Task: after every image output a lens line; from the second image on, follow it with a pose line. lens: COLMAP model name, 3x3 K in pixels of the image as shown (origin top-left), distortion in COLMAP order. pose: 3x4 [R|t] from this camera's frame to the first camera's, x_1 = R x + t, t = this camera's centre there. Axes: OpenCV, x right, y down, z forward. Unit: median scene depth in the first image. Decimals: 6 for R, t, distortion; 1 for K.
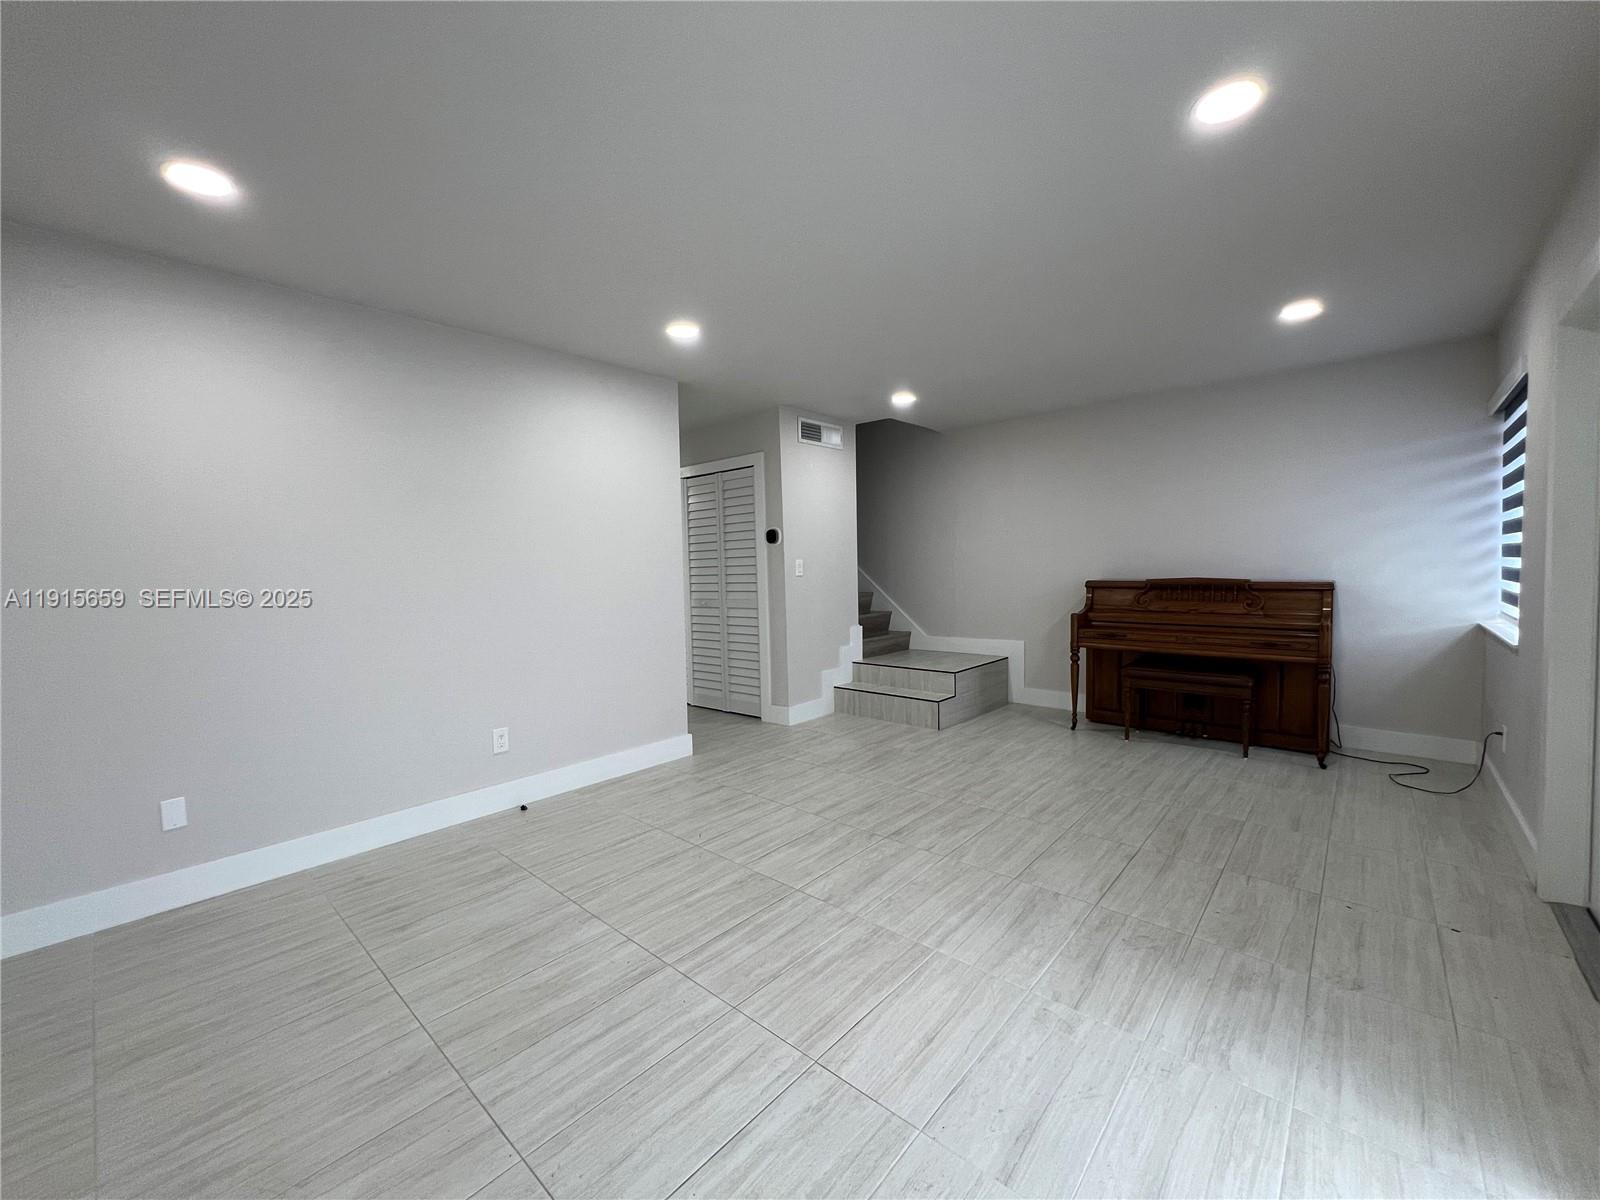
lens RADIAL K [[637.2, 0, 794.4], [0, 637.2, 593.9], [0, 0, 1]] dist [-0.002064, 0.000335]
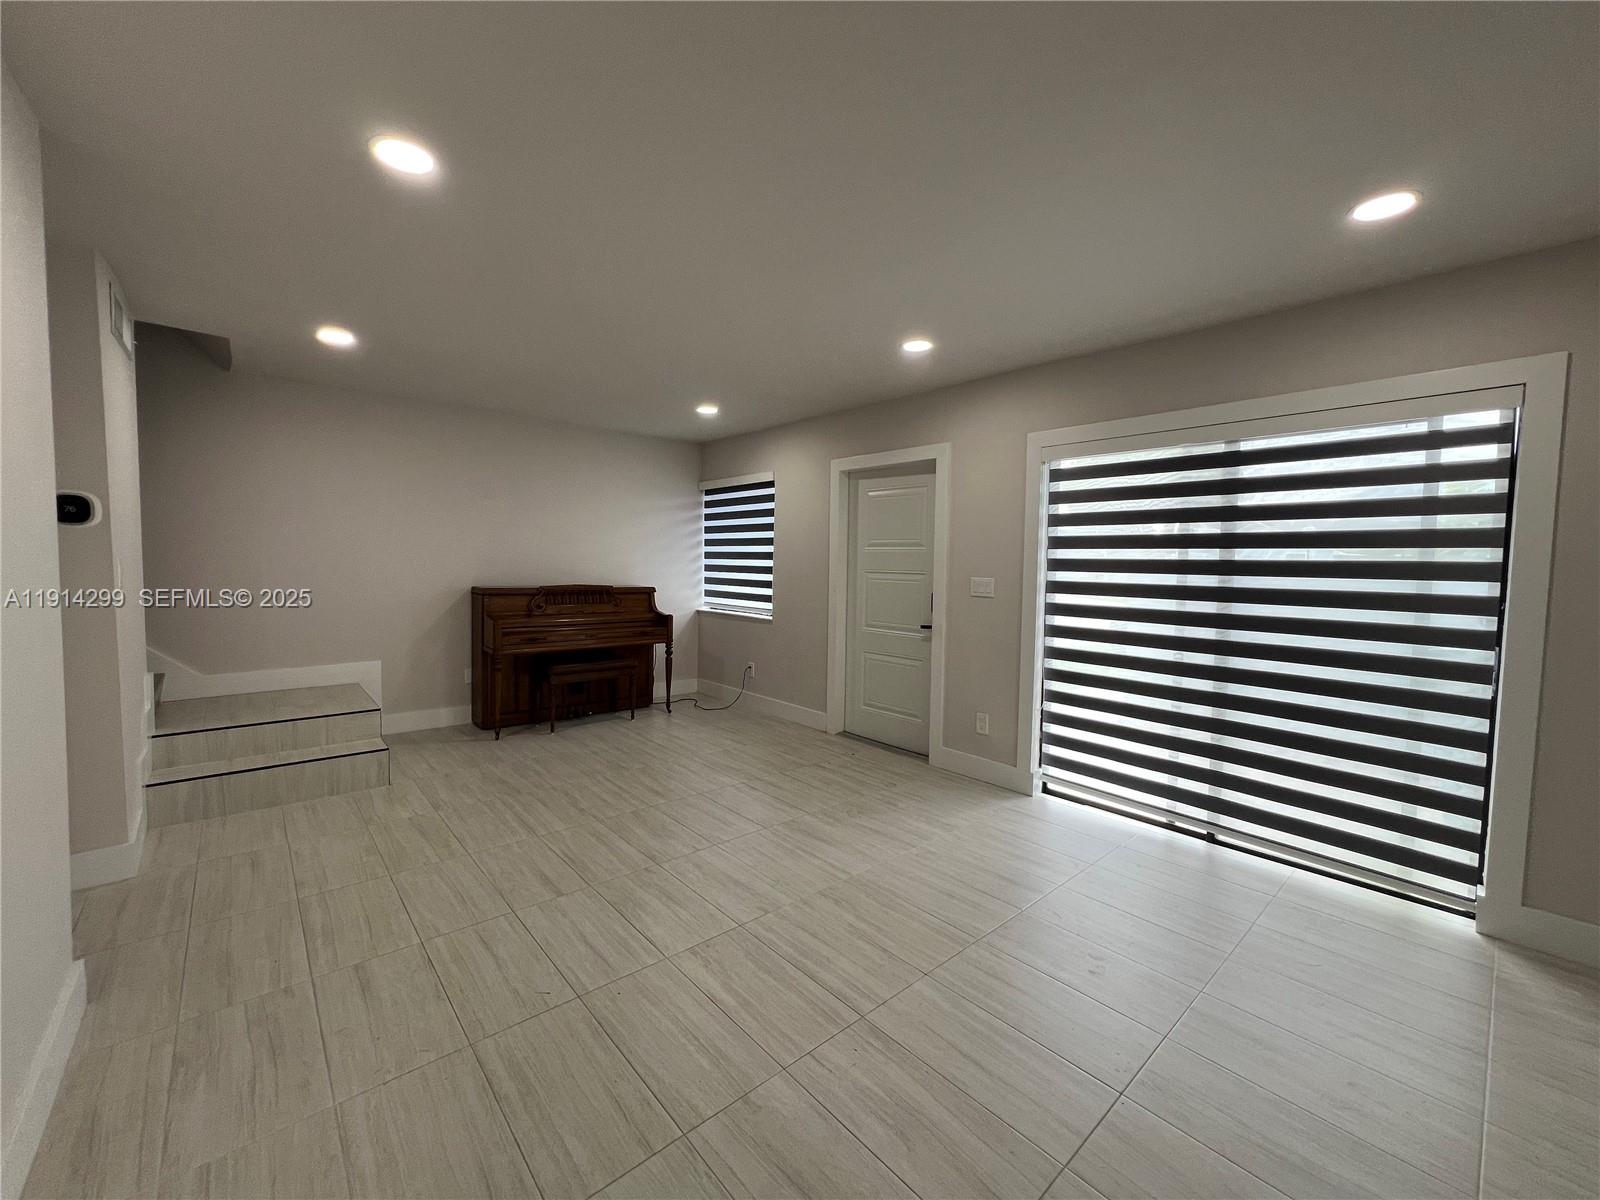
lens RADIAL K [[639.8, 0, 794.7], [0, 639.8, 599.4], [0, 0, 1]] dist [-0.000667, 0.000106]
pose [[0.121412, -0.036373, 0.991935, -0.694482], [0.023060, 0.999162, 0.033815, -0.037985], [-0.992334, 0.018769, 0.122149, 0.606372]]
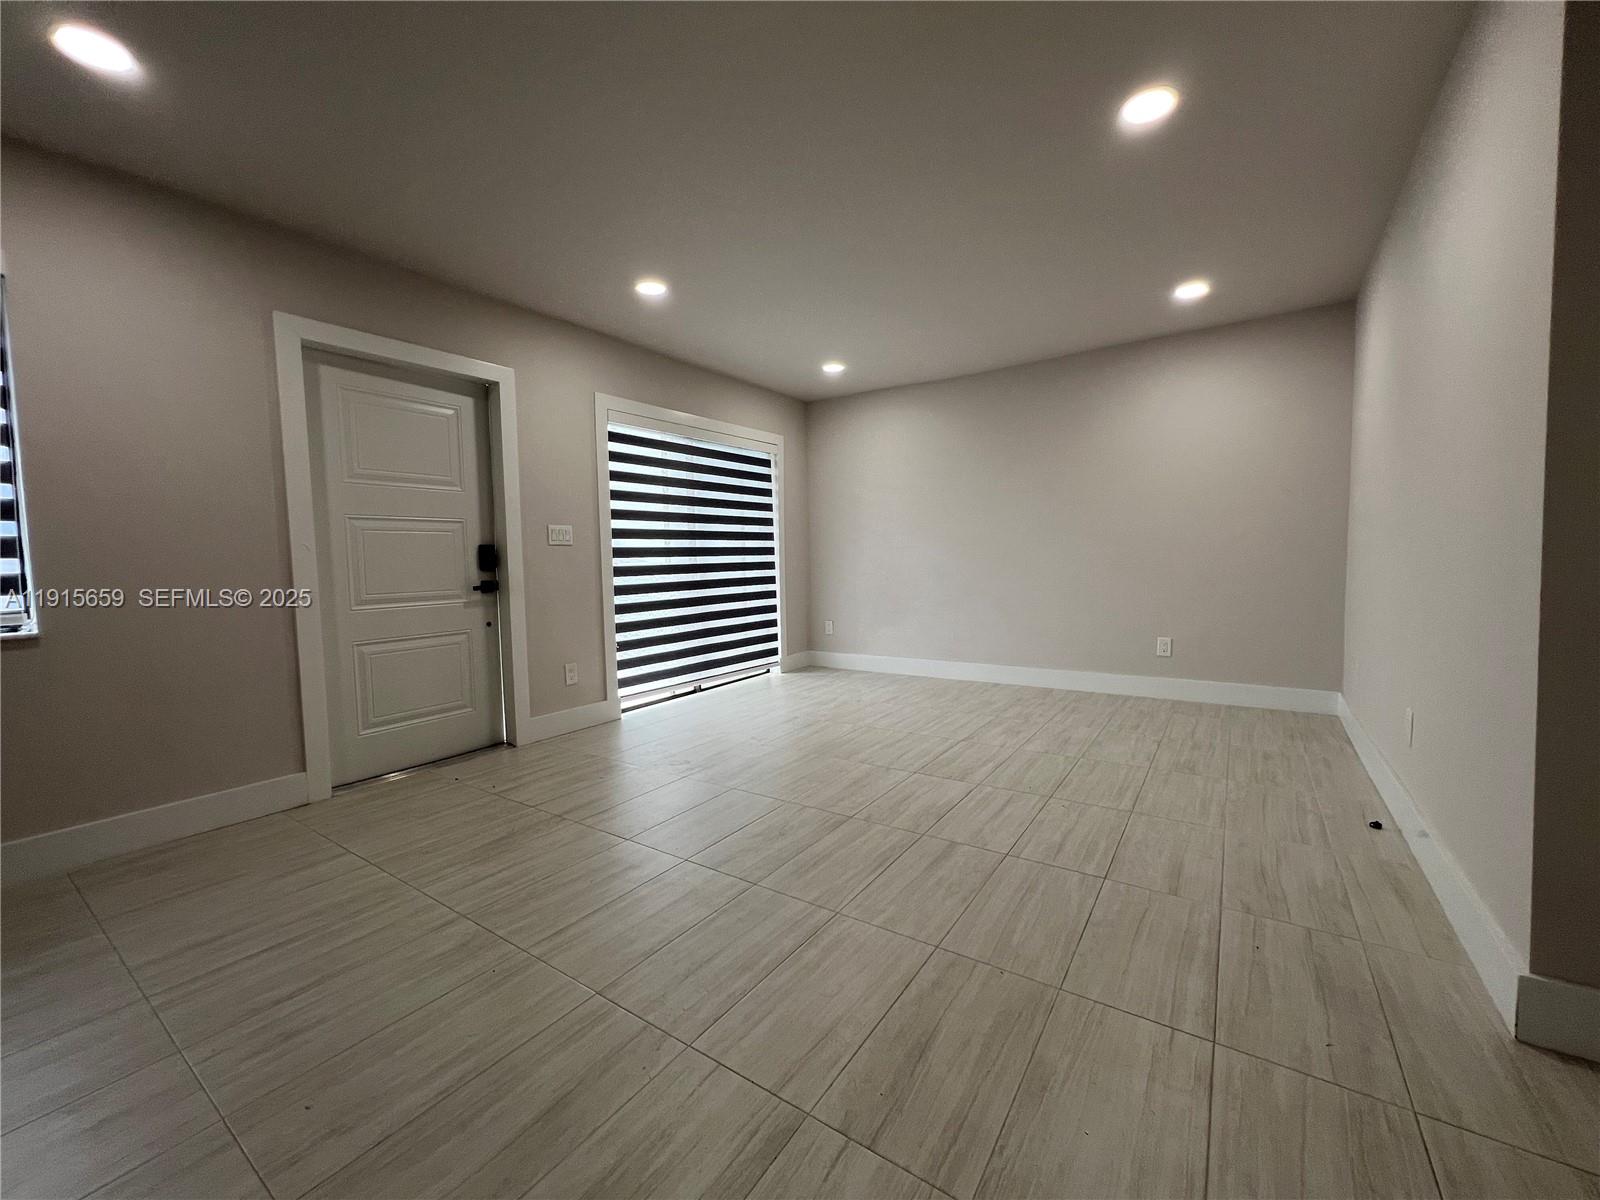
lens RADIAL K [[637.2, 0, 794.4], [0, 637.2, 593.9], [0, 0, 1]] dist [-0.002064, 0.000335]
pose [[-0.991570, 0.051309, -0.118978, 0.276918], [0.038984, 0.993845, 0.103695, -0.008921], [0.123566, 0.098183, -0.987467, 1.635506]]
